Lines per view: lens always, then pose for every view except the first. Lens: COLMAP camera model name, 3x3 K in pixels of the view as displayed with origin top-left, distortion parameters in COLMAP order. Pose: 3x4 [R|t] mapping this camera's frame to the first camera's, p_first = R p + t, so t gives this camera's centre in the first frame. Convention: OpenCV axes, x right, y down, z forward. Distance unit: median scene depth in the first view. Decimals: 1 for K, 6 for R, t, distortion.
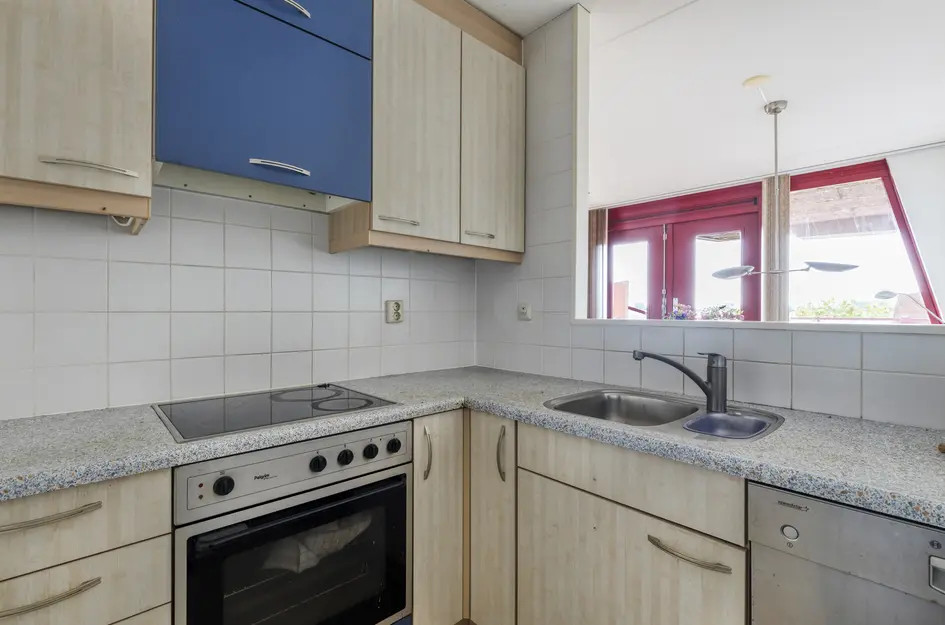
lens RADIAL K [[426.9, 0, 472.5], [0, 426.9, 312.5], [0, 0, 1]] dist [0.000395, 0.000074]
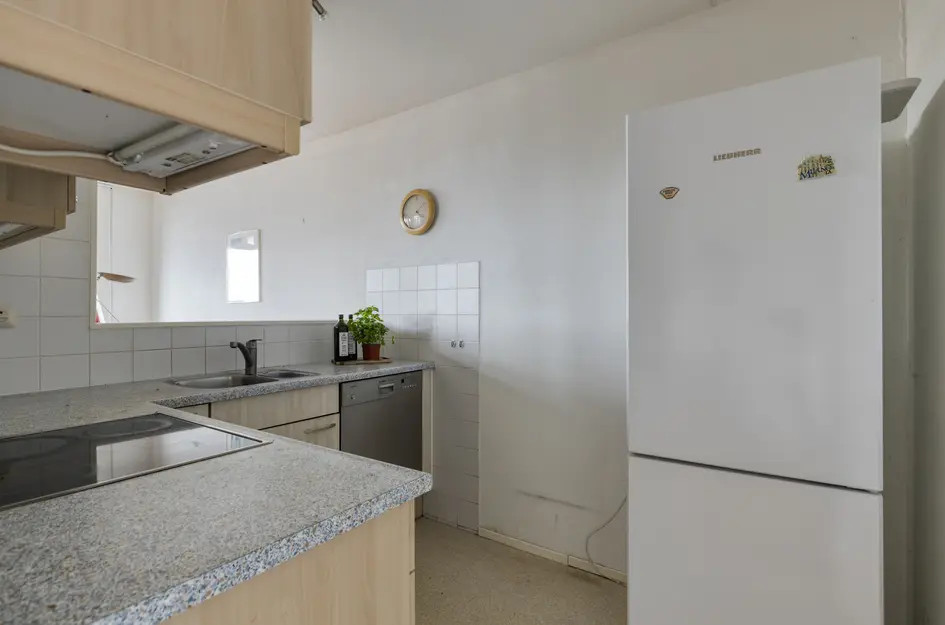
lens RADIAL K [[470.7, 0, 472.5], [0, 470.7, 312.5], [0, 0, 1]] dist [-0.003581, -0.000683]
pose [[-0.225755, -0.005177, 0.974170, -1.487501], [0.004305, 0.999971, 0.006312, -0.020259], [-0.974175, 0.005619, -0.225726, 0.597287]]
